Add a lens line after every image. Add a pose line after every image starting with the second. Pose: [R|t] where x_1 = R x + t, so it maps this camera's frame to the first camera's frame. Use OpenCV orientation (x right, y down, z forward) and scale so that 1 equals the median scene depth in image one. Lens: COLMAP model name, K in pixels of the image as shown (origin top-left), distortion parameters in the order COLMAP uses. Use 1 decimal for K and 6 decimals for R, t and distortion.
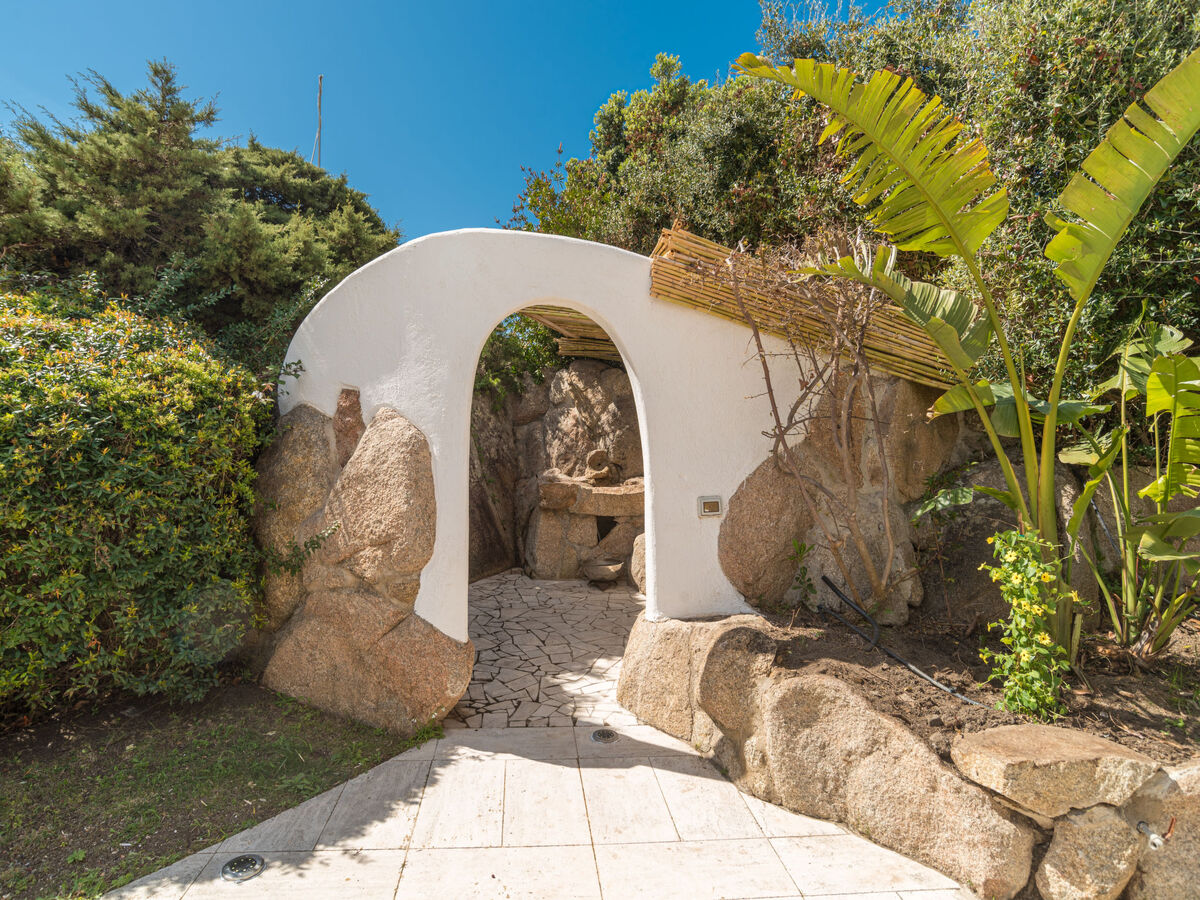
lens RADIAL K [[682.9, 0, 600.0], [0, 682.9, 450.0], [0, 0, 1]] dist [-0.091411, 0.052936]
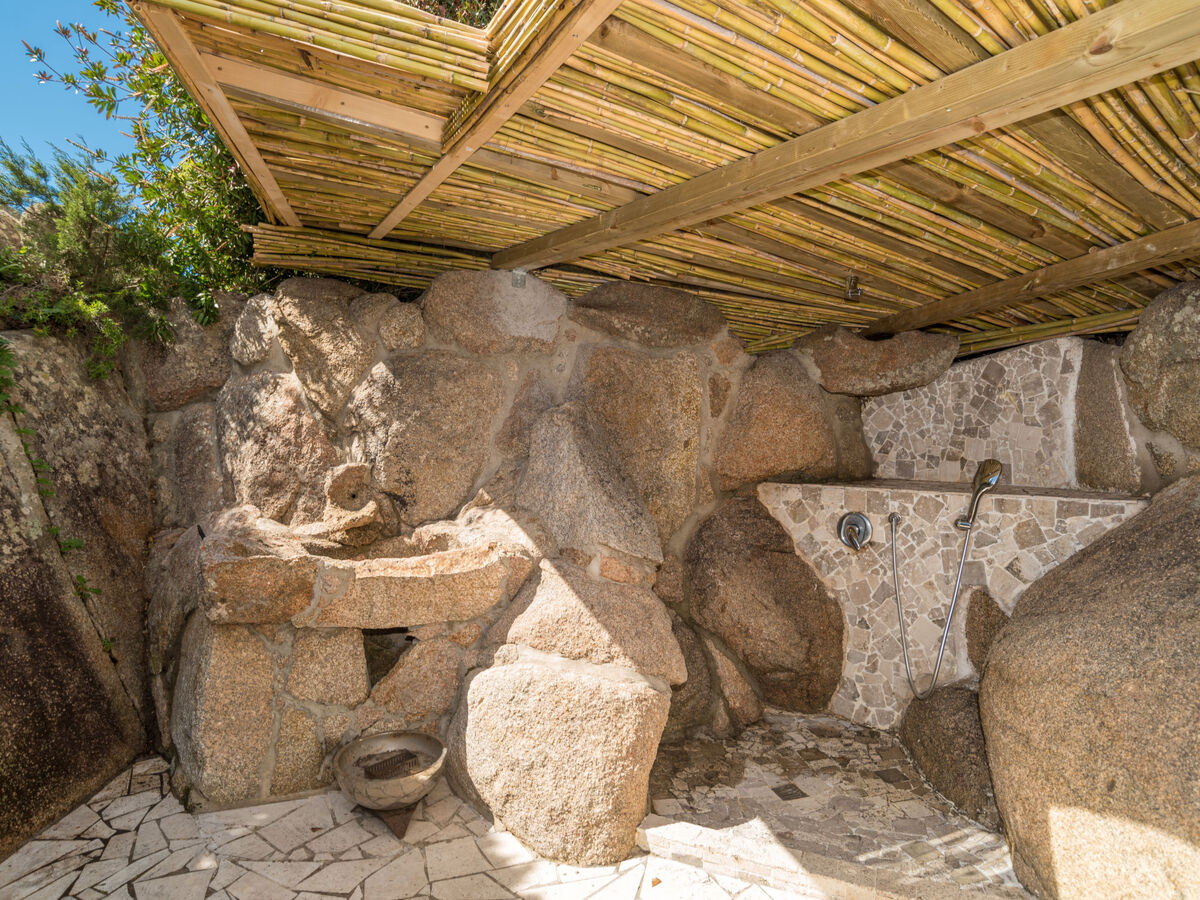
lens RADIAL K [[682.9, 0, 600.0], [0, 682.9, 450.0], [0, 0, 1]] dist [-0.091411, 0.052936]
pose [[0.906324, -0.008847, 0.422490, -0.040917], [0.008009, 0.999961, 0.003759, -0.009499], [-0.422507, -0.000023, 0.906360, 0.508987]]
